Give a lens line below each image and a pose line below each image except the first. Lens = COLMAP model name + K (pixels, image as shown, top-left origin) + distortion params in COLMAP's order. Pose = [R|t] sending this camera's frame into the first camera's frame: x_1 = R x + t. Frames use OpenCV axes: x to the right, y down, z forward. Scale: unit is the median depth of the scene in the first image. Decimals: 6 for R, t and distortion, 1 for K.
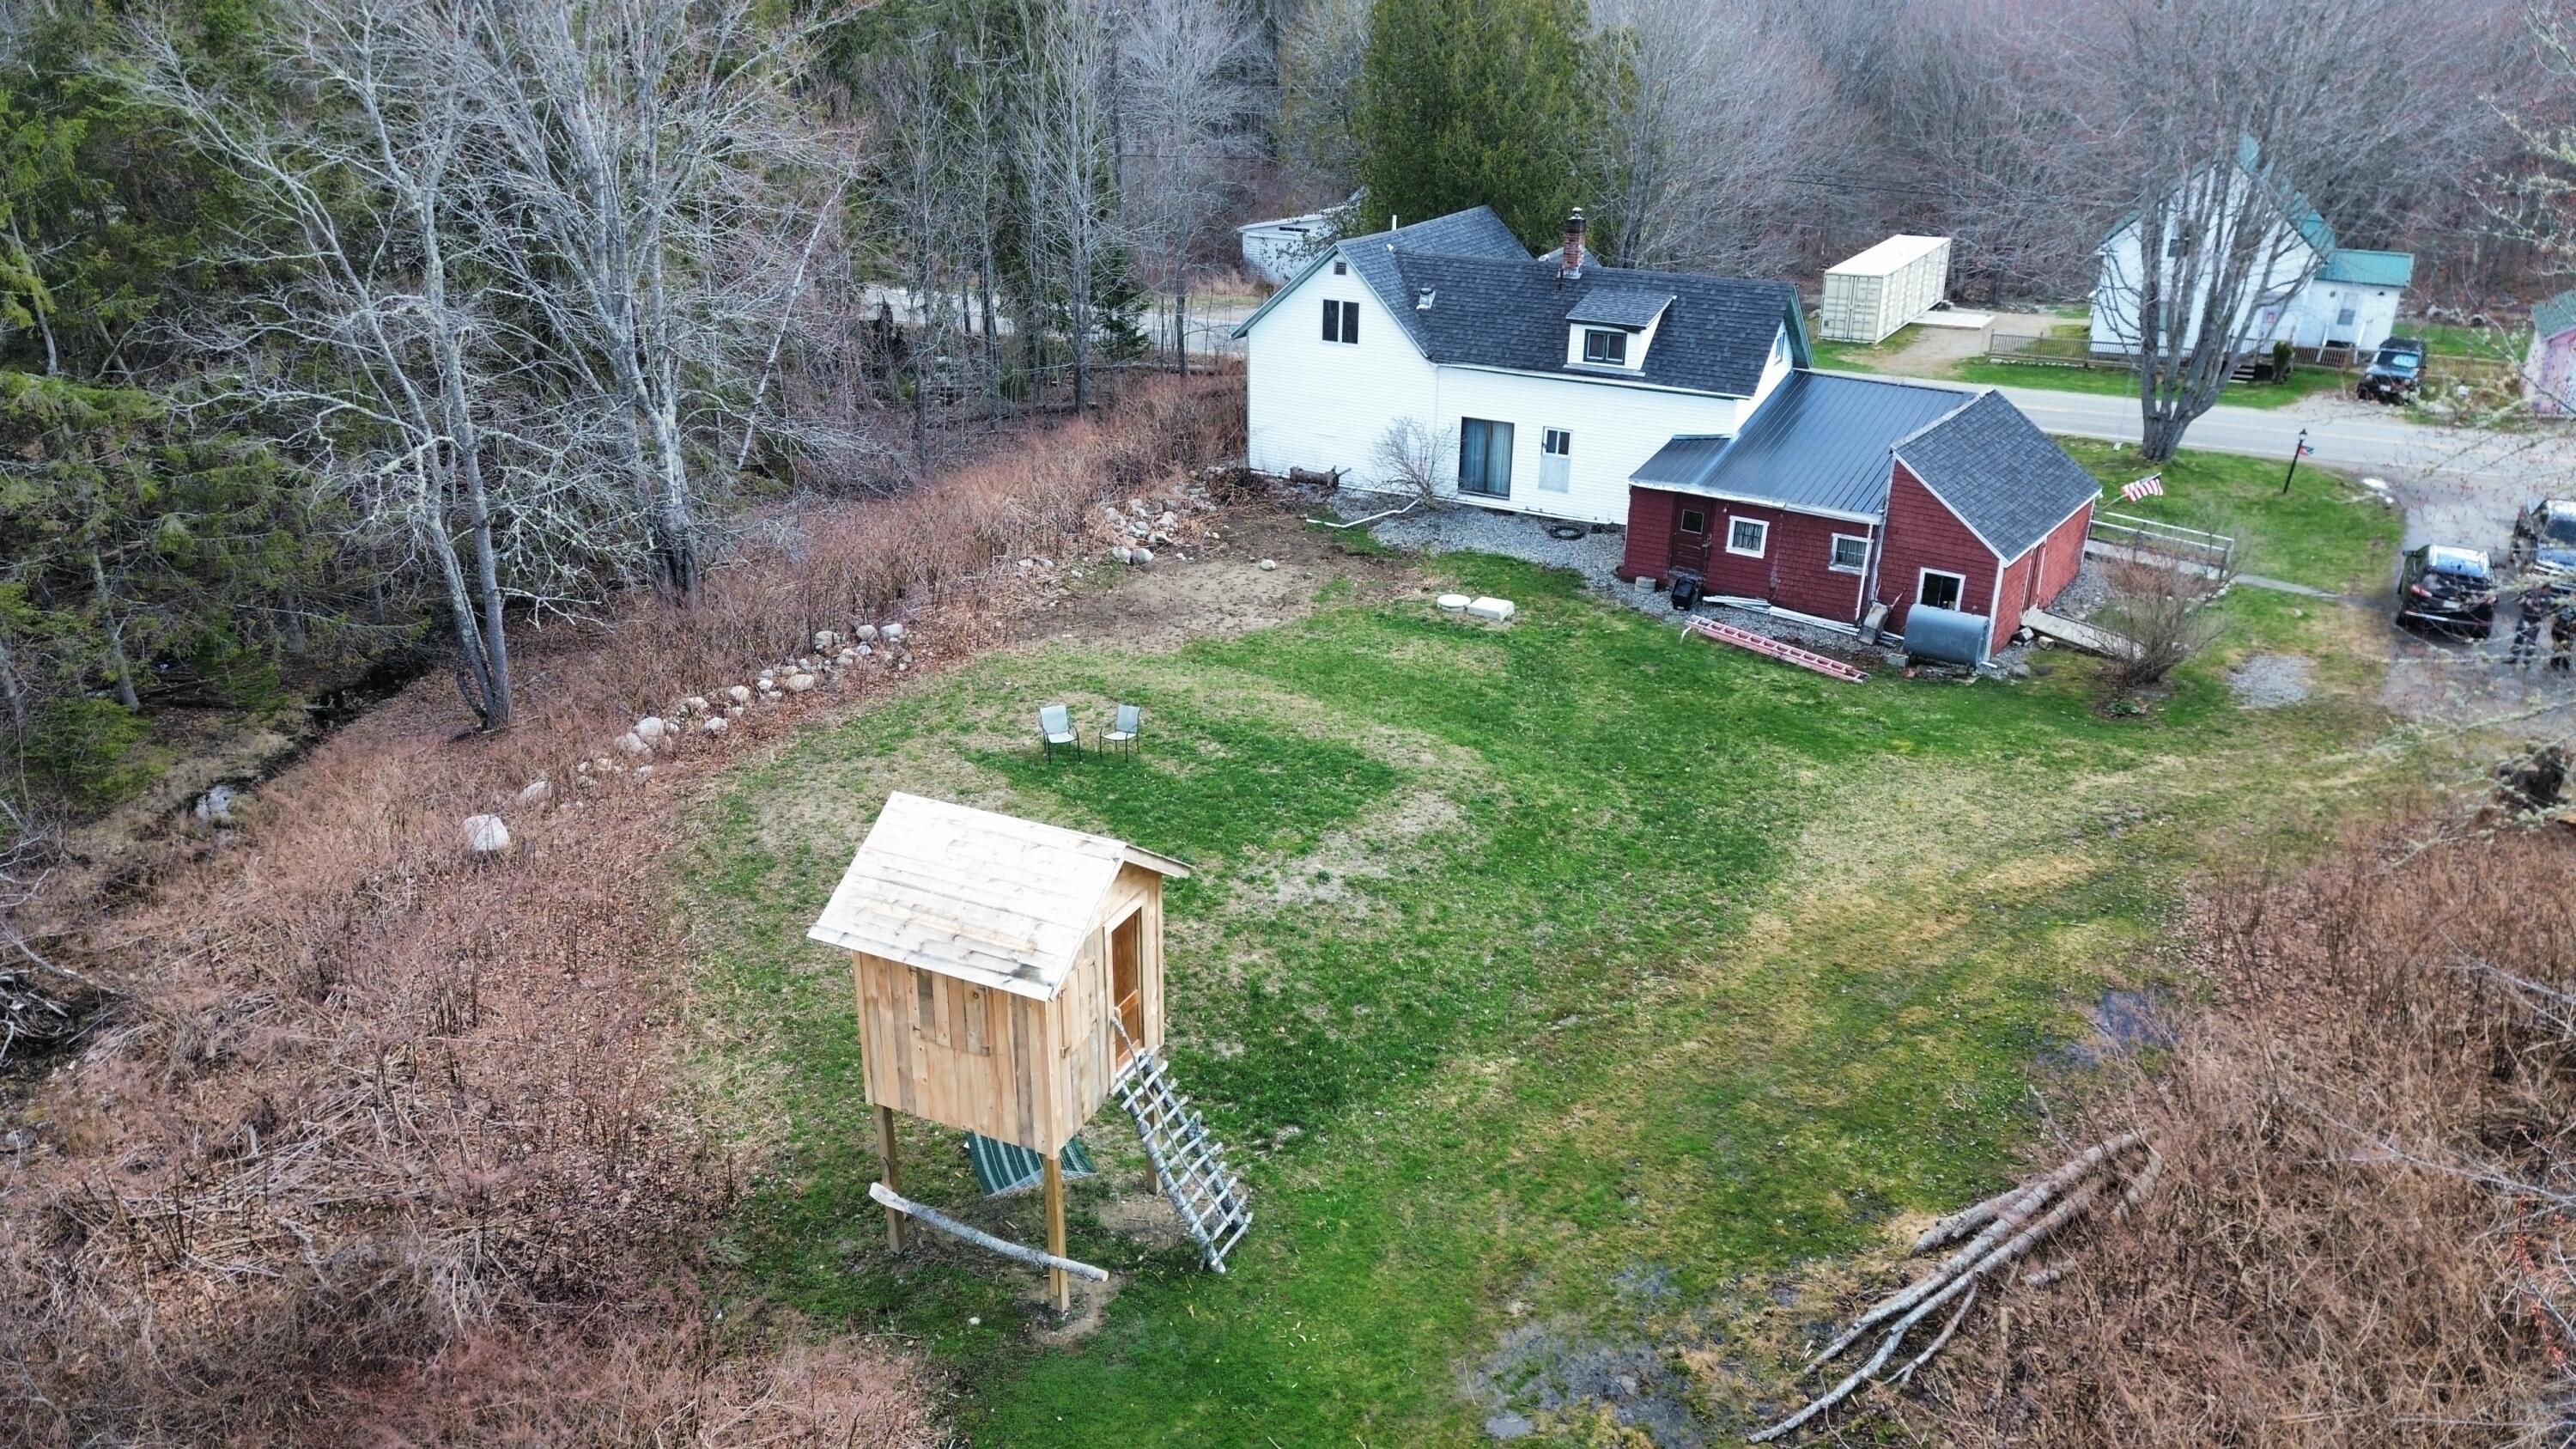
lens RADIAL K [[1804.4, 0, 1272.1], [0, 1804.4, 730.8], [0, 0, 1]] dist [0.088729, -0.093391]
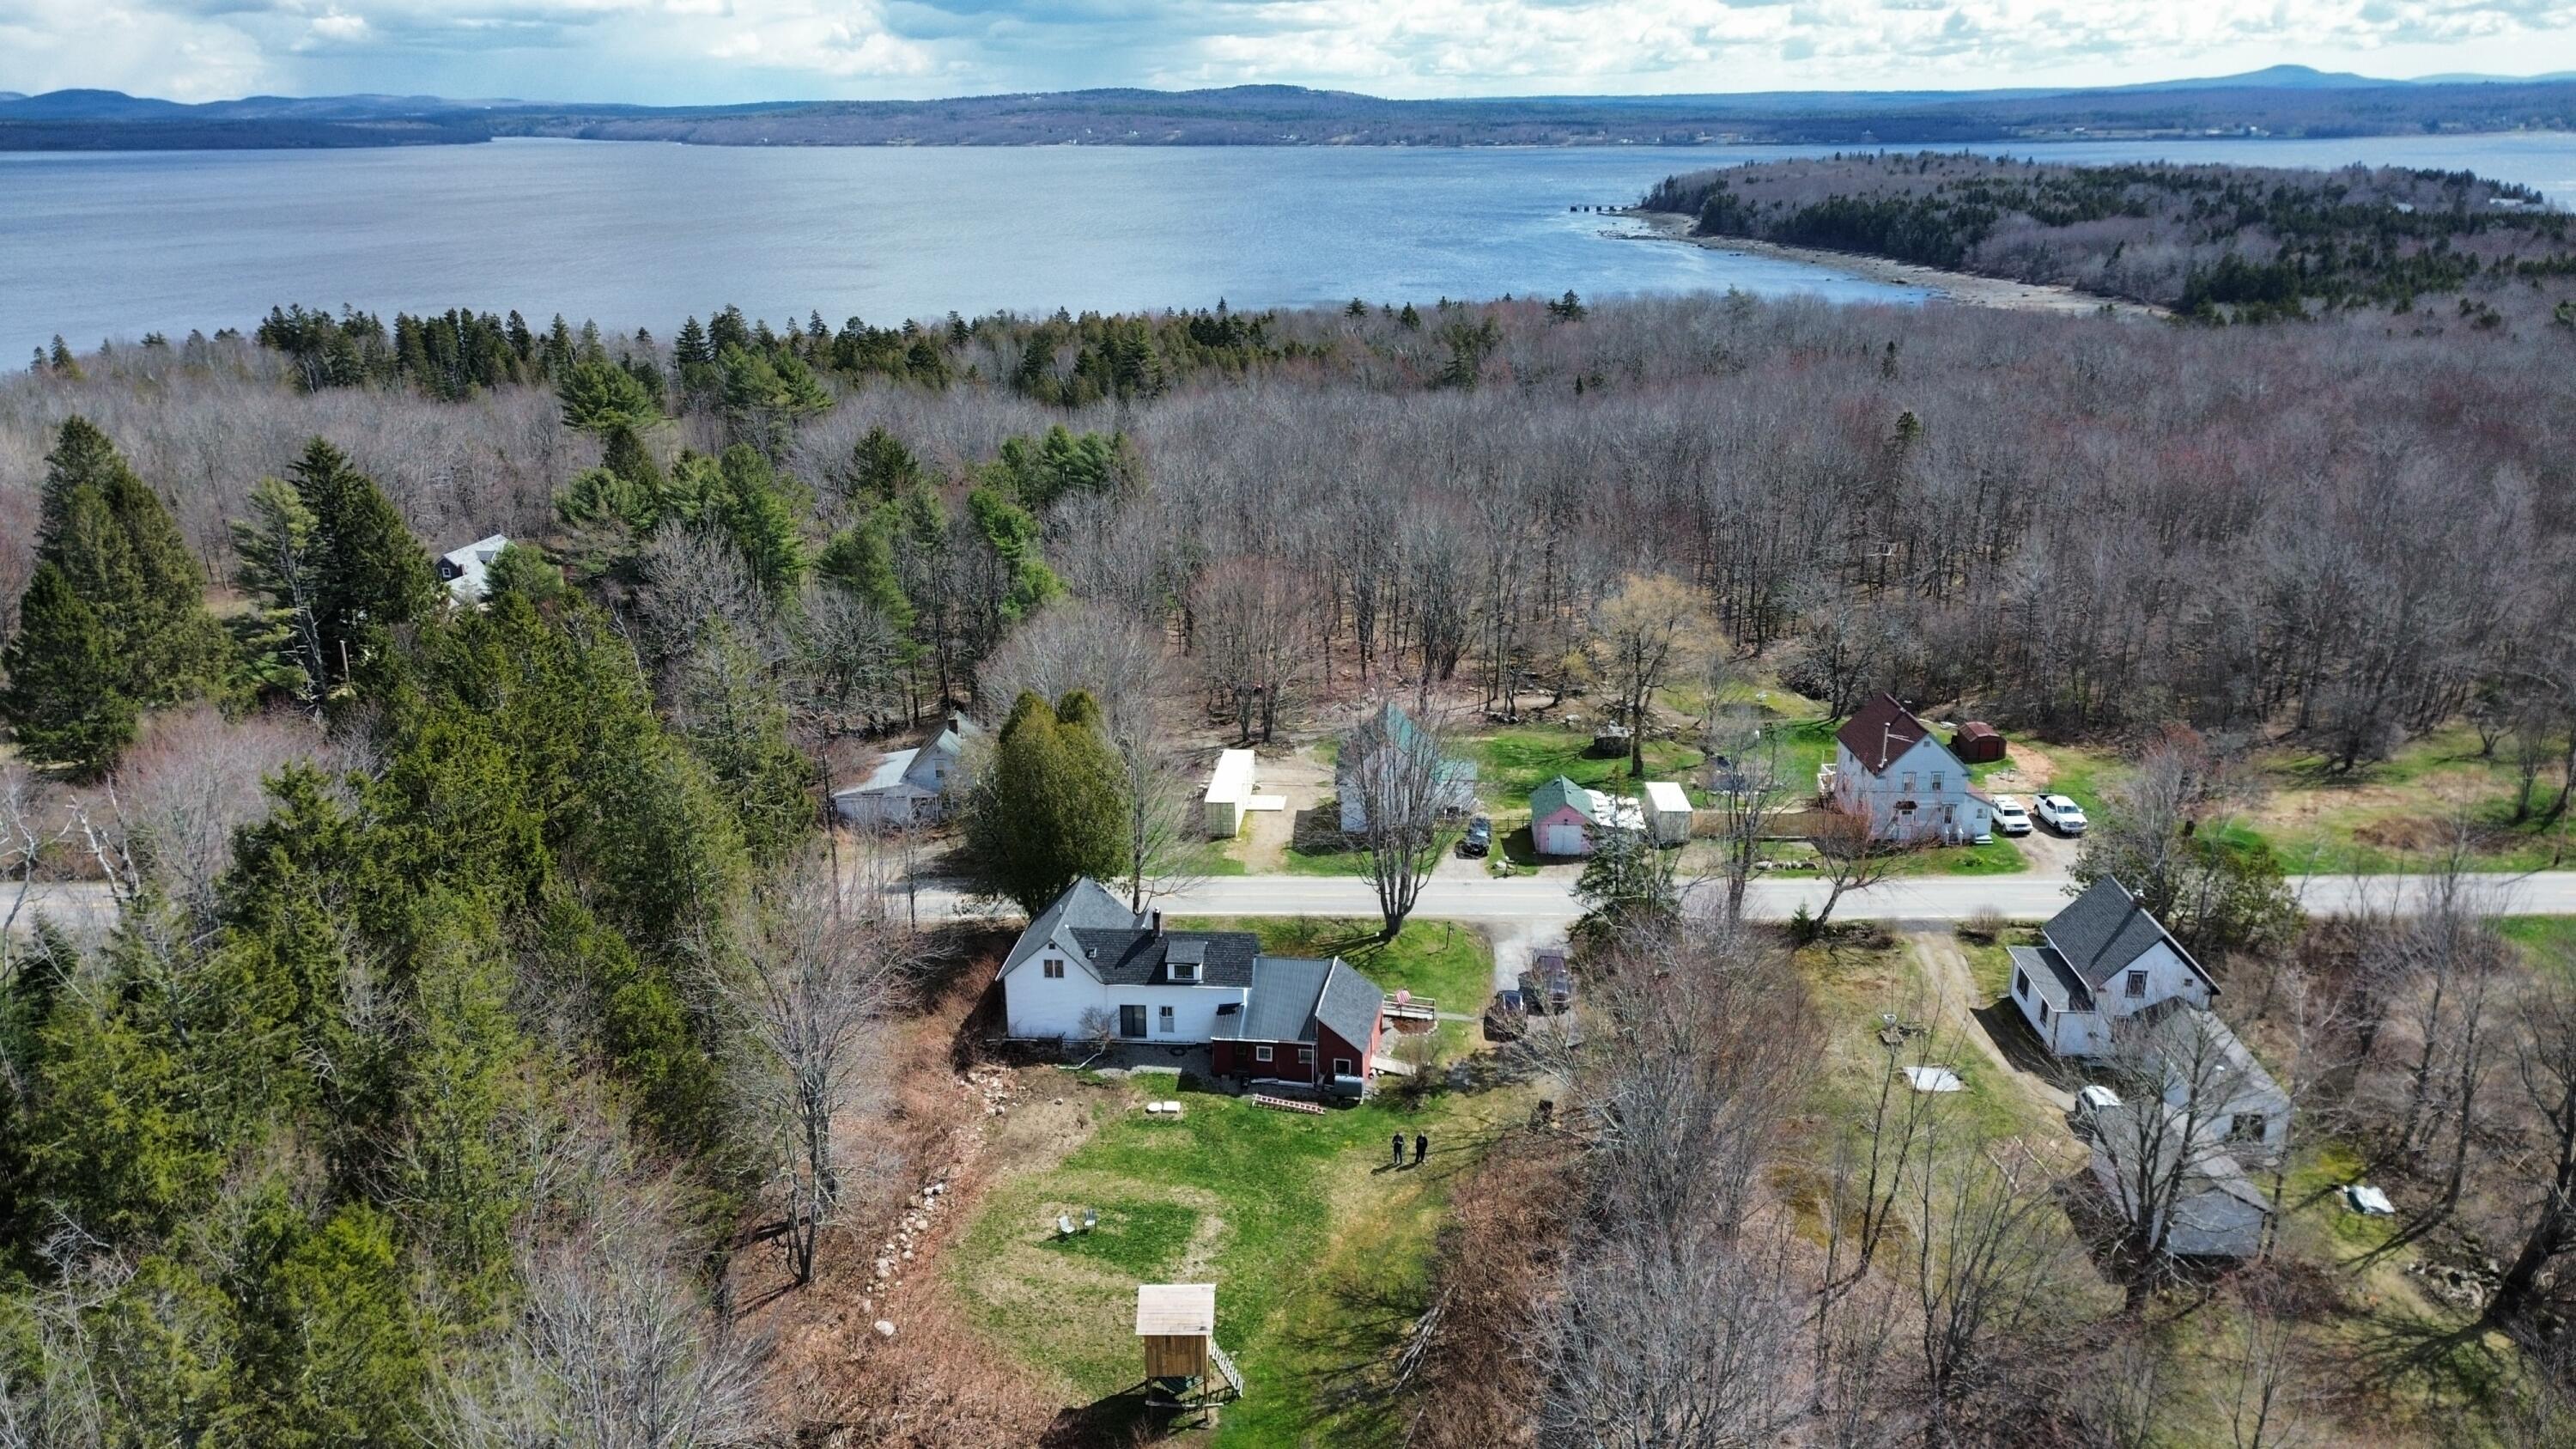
lens RADIAL K [[1804.4, 0, 1278.2], [0, 1804.4, 717.2], [0, 0, 1]] dist [0.088729, -0.093391]
pose [[0.906193, -0.146541, 0.396660, -0.571373], [0.181576, 0.981999, -0.052033, -0.390323], [-0.381895, 0.119176, 0.916490, -1.183693]]
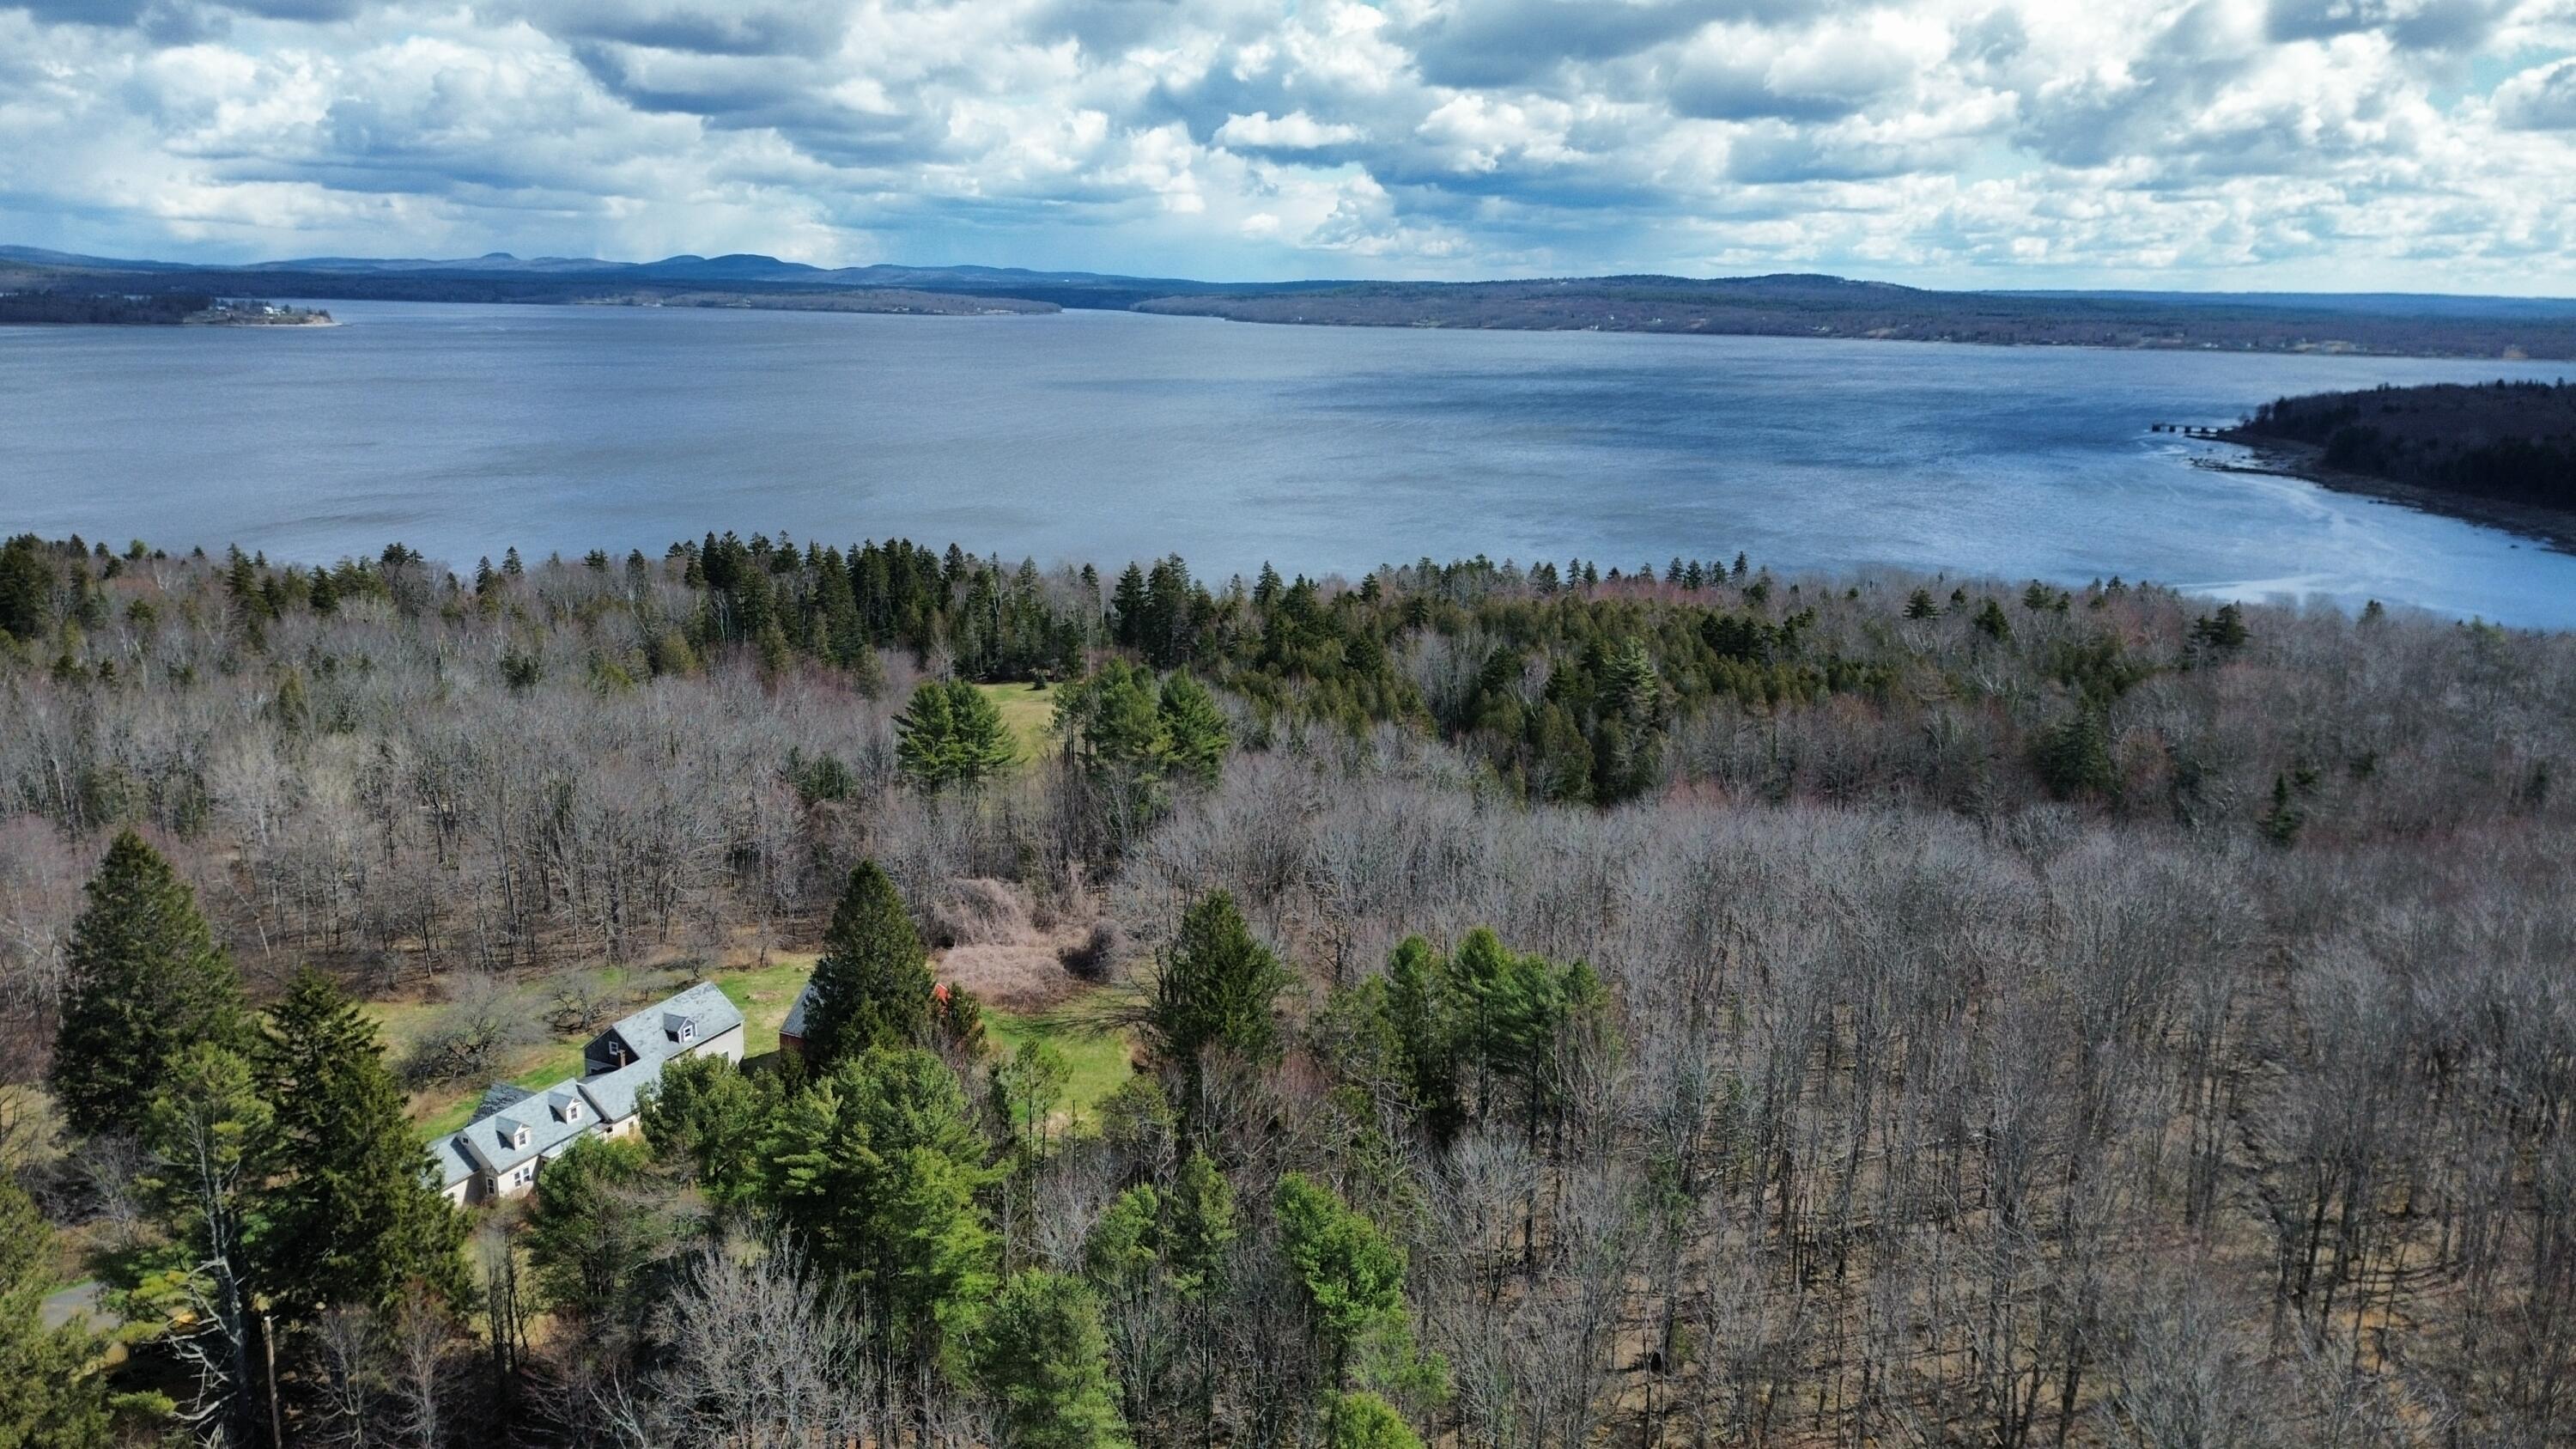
lens RADIAL K [[1804.4, 0, 1281.4], [0, 1804.4, 727.6], [0, 0, 1]] dist [0.088729, -0.093391]
pose [[0.986861, -0.024564, 0.159696, 0.101931], [0.051446, 0.984706, -0.166457, -1.355516], [-0.153164, 0.172486, 0.973031, 0.378755]]
